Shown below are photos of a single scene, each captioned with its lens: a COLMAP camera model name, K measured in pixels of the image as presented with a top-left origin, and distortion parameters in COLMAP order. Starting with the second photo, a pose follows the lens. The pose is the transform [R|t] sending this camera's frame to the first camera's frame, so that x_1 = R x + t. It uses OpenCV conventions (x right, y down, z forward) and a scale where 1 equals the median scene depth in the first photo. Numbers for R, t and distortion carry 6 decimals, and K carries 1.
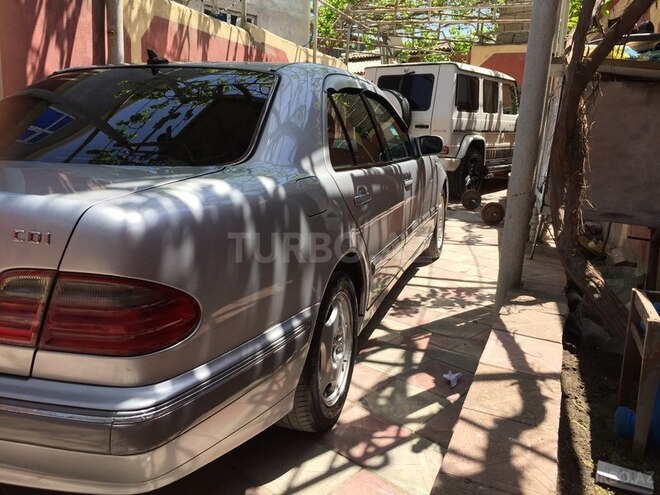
lens RADIAL K [[571.5, 0, 330.1], [0, 571.5, 248.5], [0, 0, 1]] dist [0.029224, 0.009929]
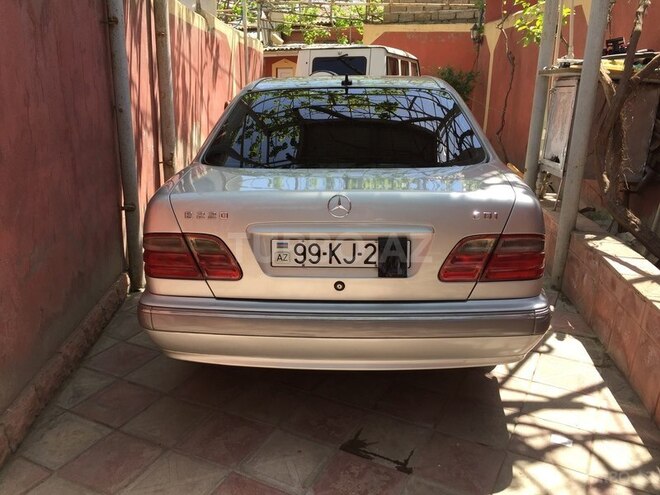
lens RADIAL K [[571.5, 0, 329.6], [0, 571.5, 247.2], [0, 0, 1]] dist [0.029224, 0.009929]
pose [[0.960268, -0.094971, 0.262423, -0.226075], [0.080403, 0.994593, 0.065730, -0.012053], [-0.267247, -0.042019, 0.962712, -0.083291]]
